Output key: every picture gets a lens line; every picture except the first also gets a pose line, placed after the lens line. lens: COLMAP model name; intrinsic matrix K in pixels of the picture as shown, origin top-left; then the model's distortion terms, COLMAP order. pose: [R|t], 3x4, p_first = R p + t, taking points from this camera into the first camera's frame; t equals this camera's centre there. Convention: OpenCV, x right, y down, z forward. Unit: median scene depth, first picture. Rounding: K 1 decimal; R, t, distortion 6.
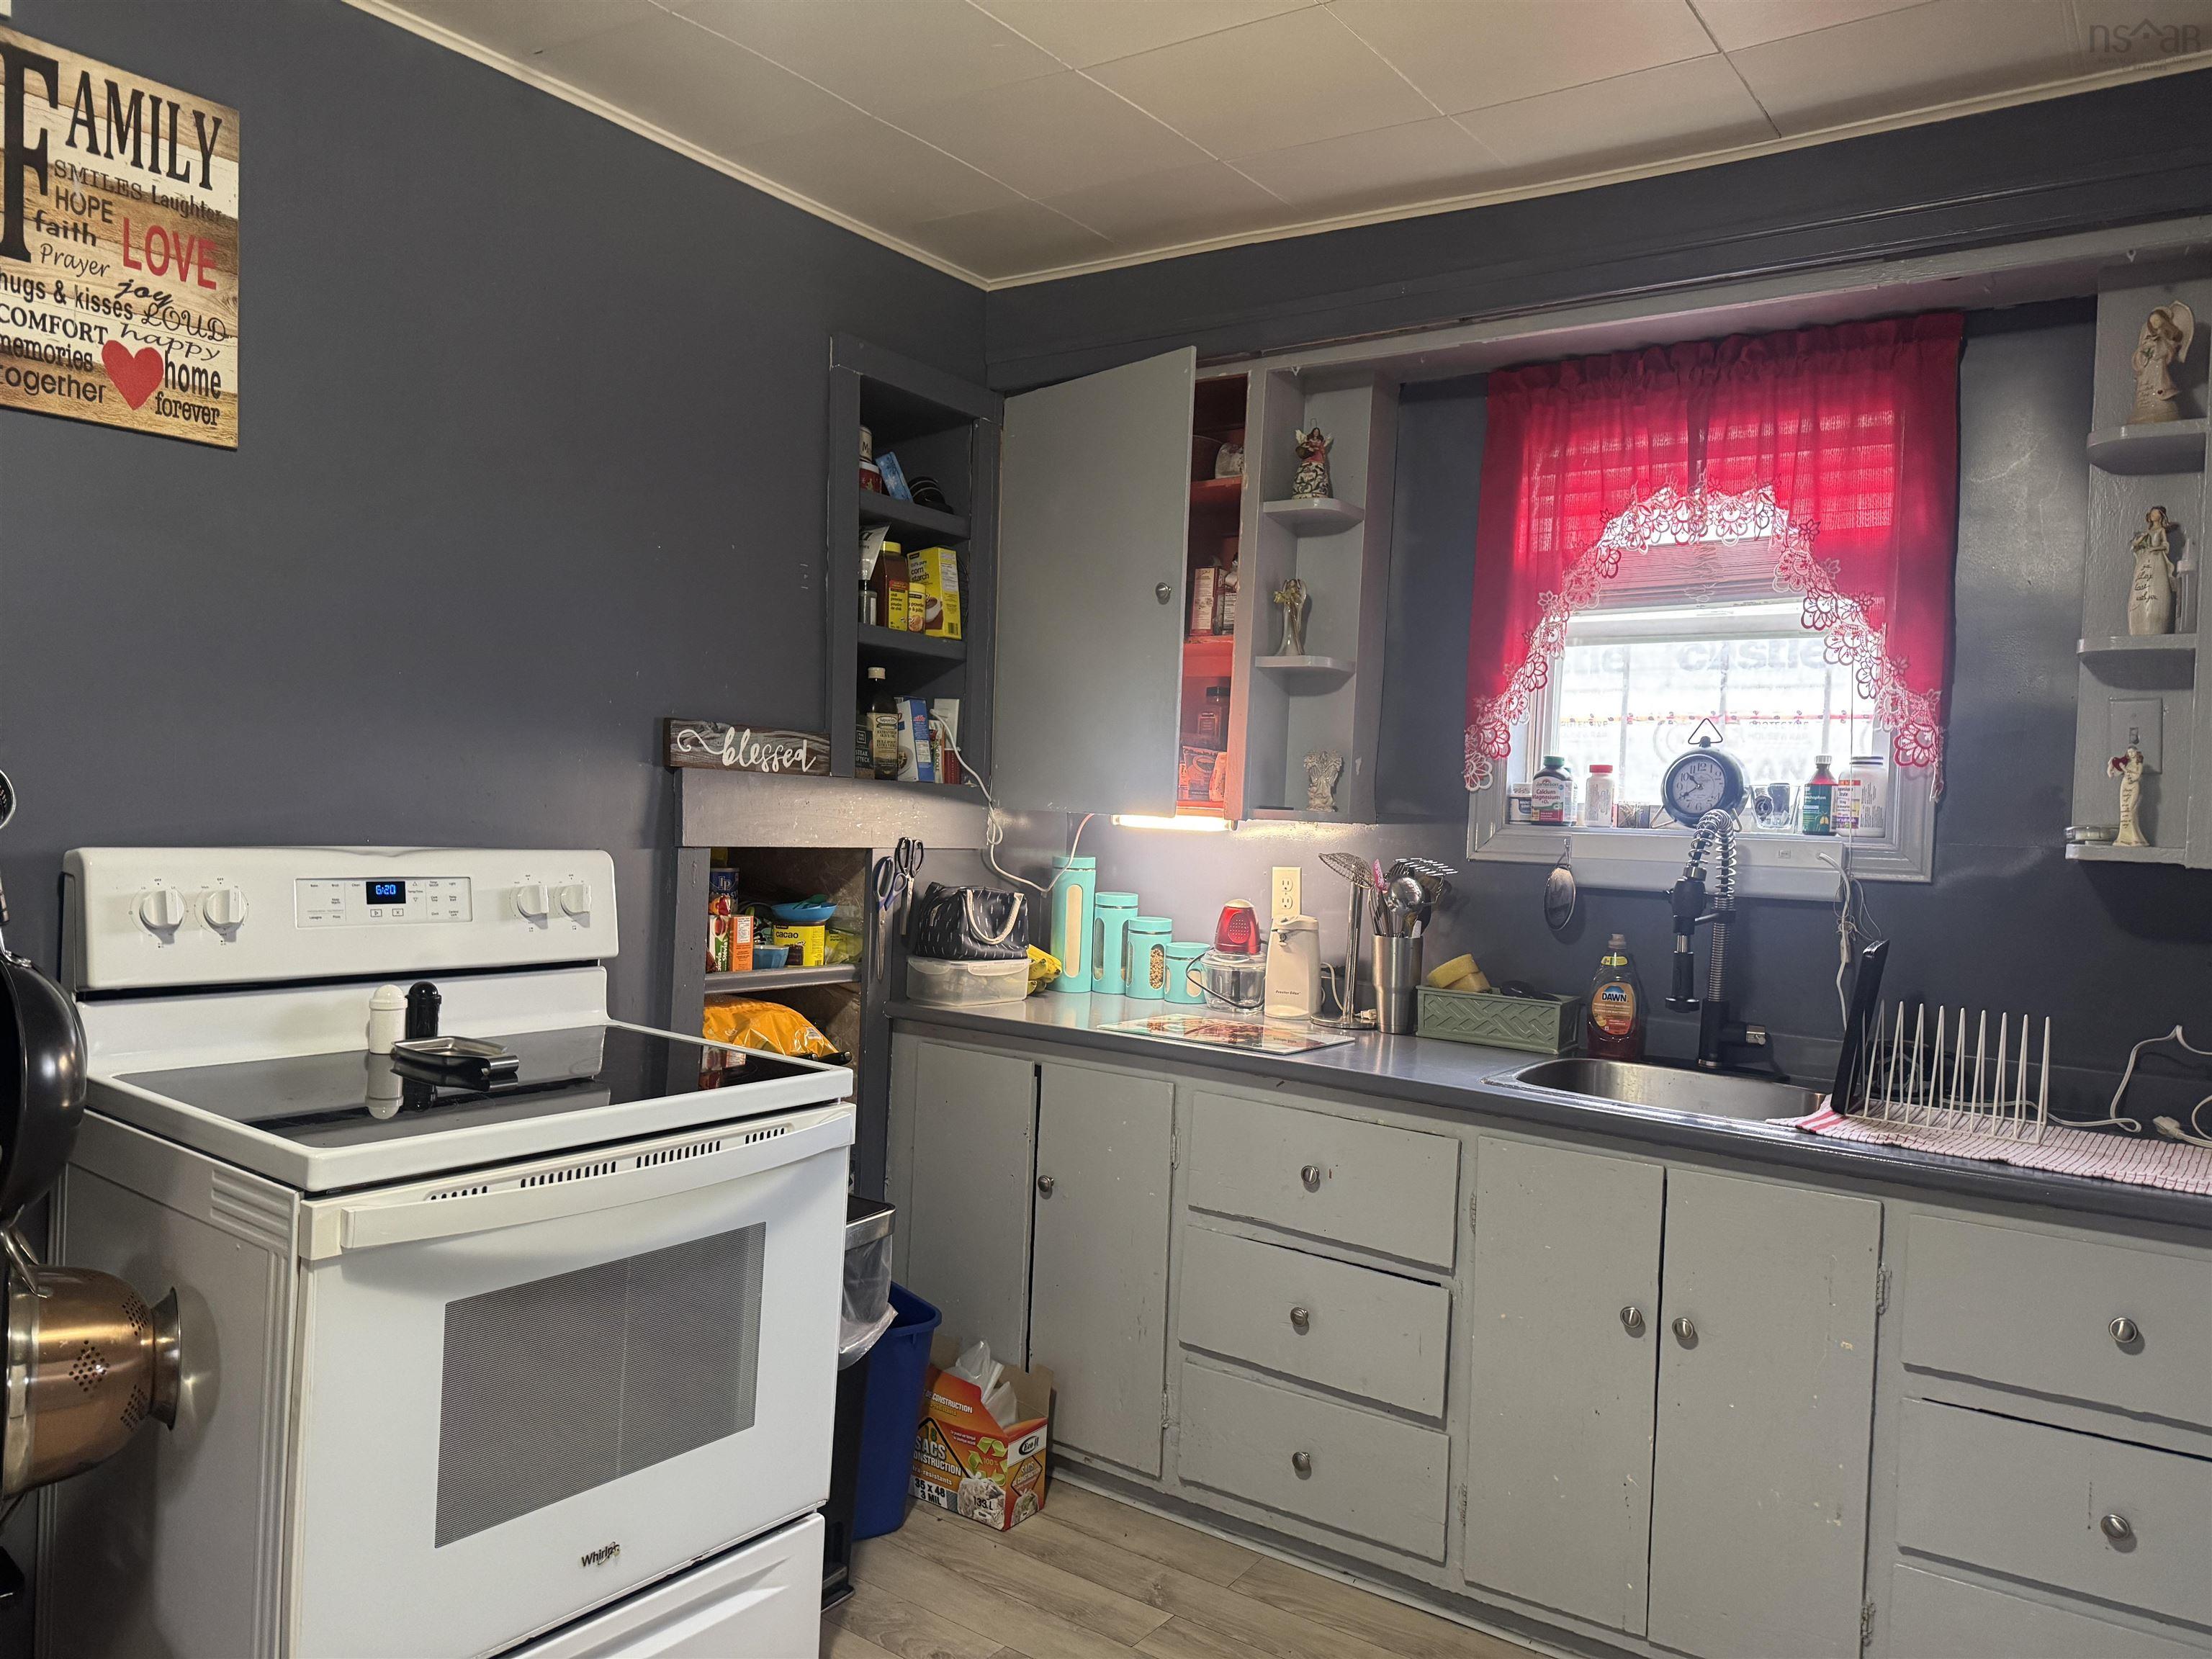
lens RADIAL K [[1528.8, 0, 1116.4], [0, 1528.8, 811.5], [0, 0, 1]] dist [0.052372, -0.051523]
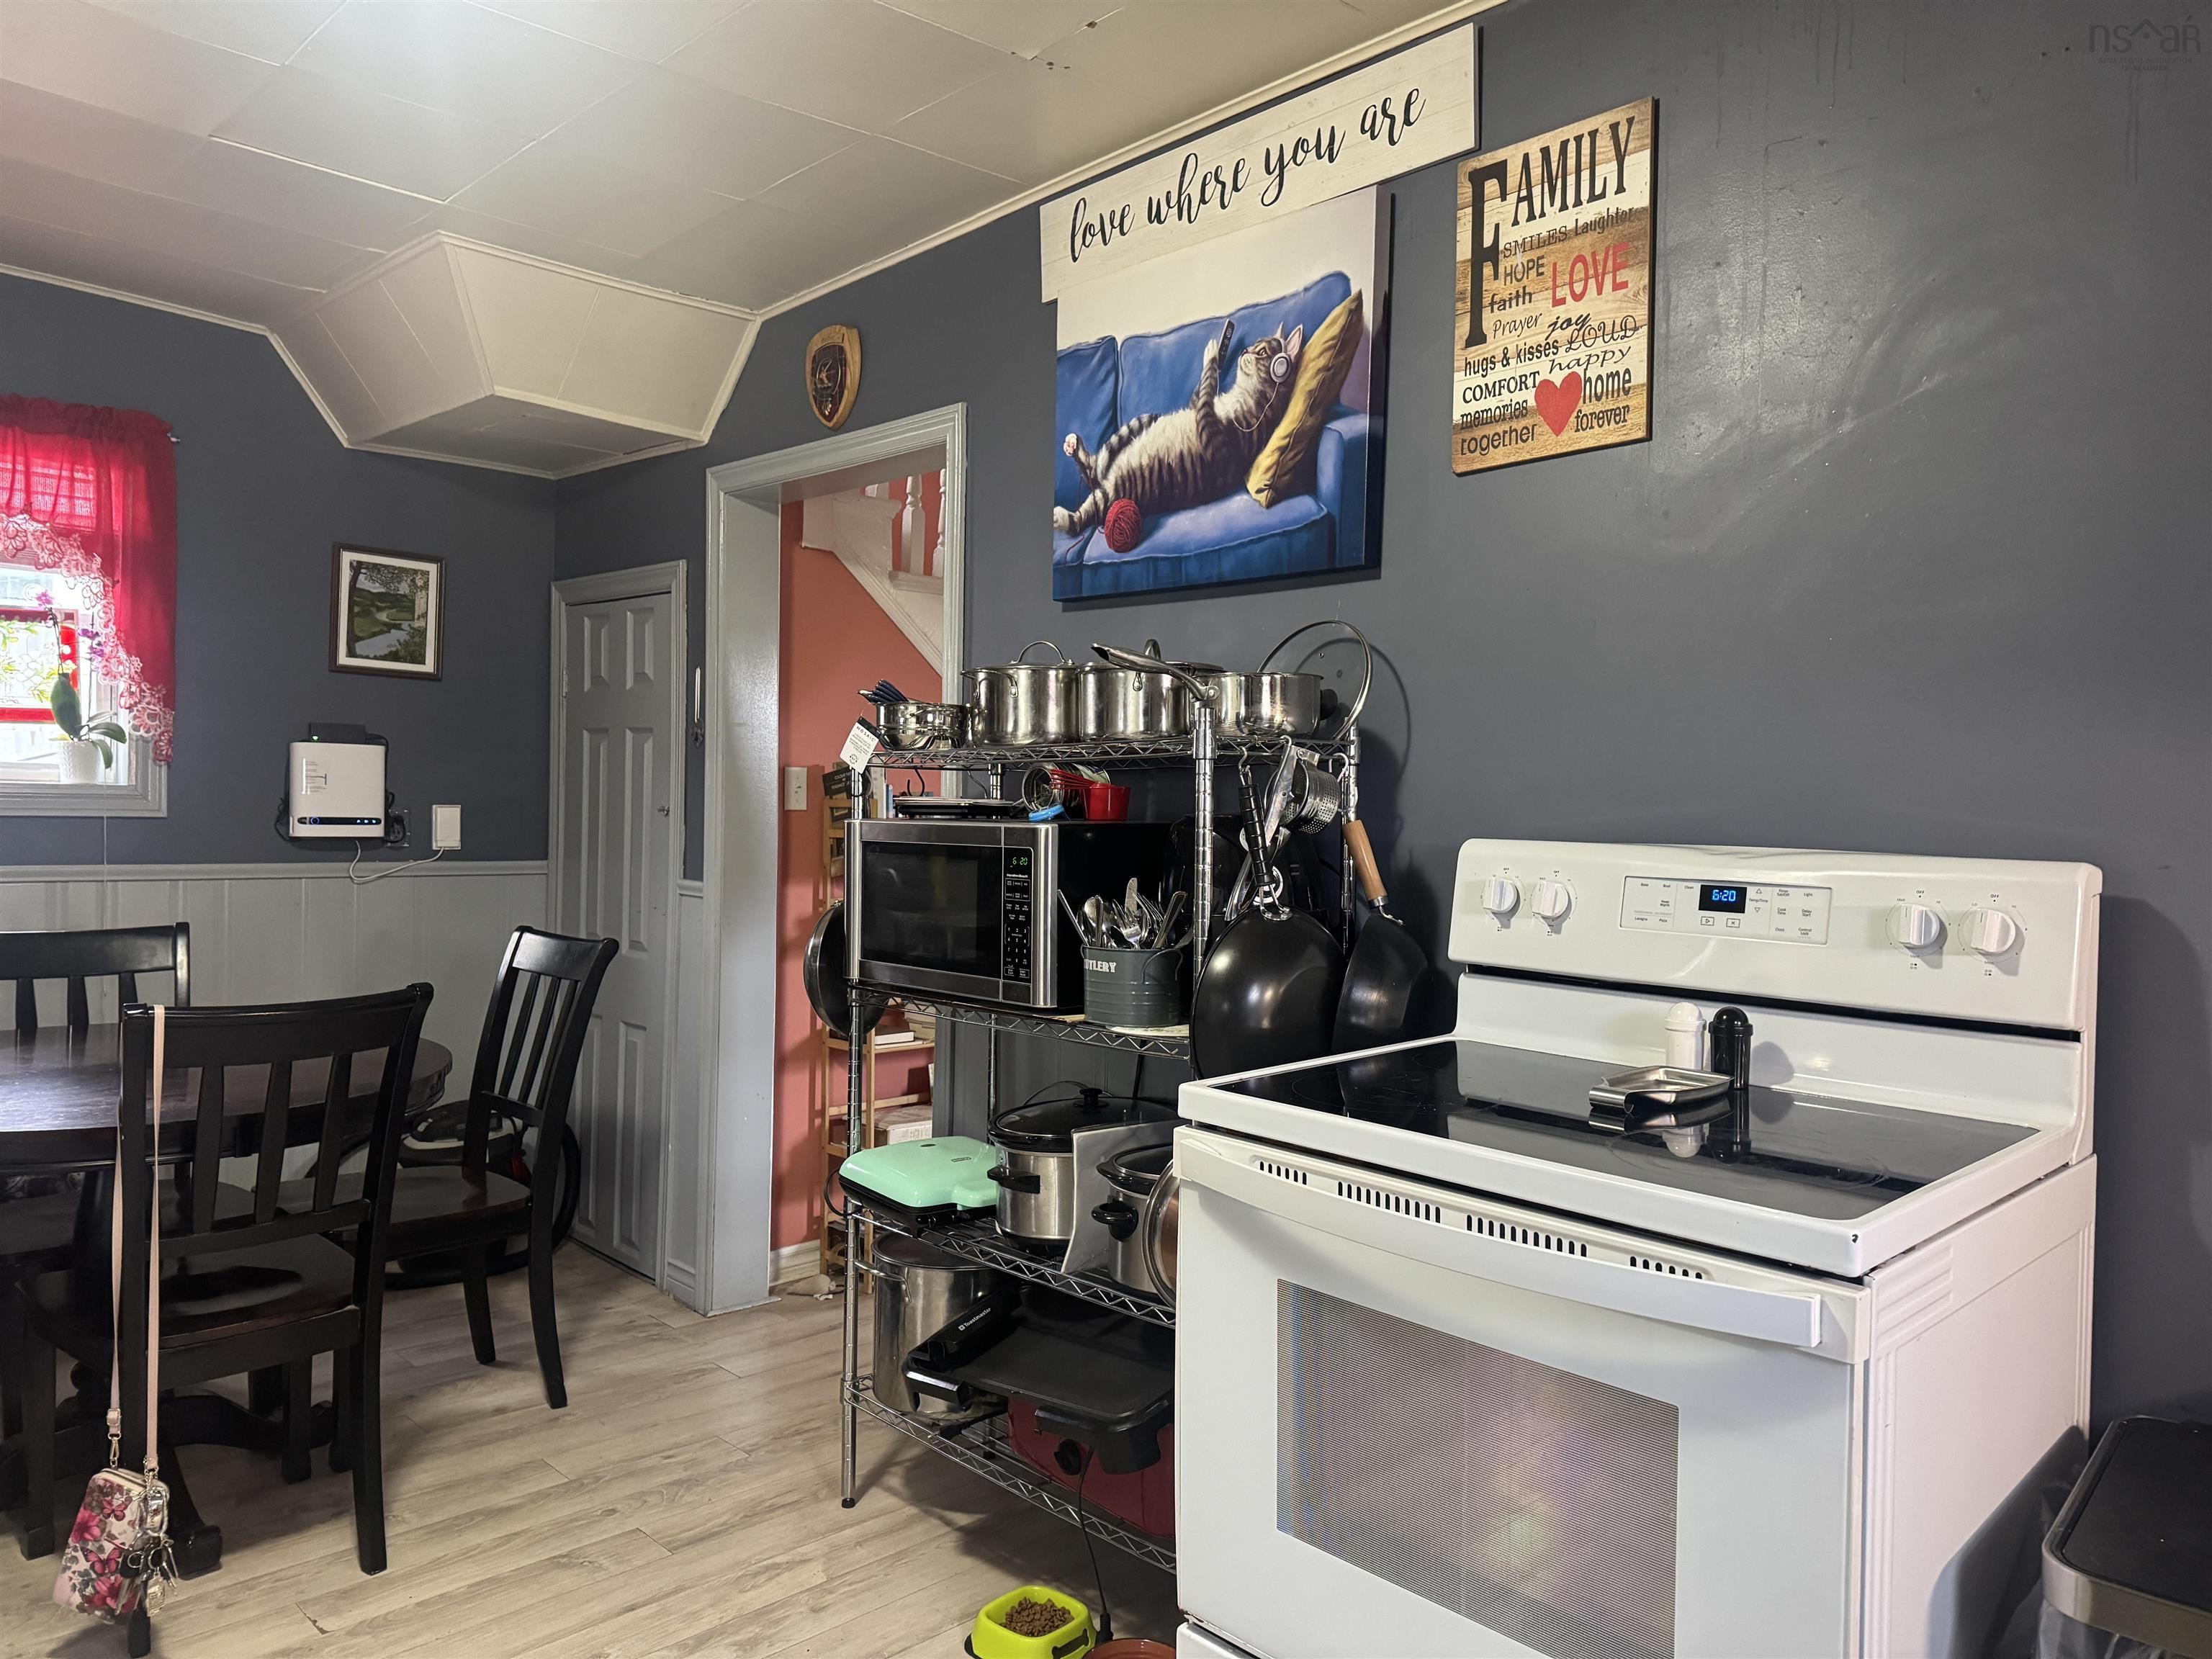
lens RADIAL K [[1544.8, 0, 1106.0], [0, 1544.8, 829.5], [0, 0, 1]] dist [0.010227, -0.008136]
pose [[-0.183371, -0.025048, -0.982725, 0.452038], [-0.026138, 0.999446, -0.020597, 0.042438], [0.982696, 0.021909, -0.183924, 0.854993]]
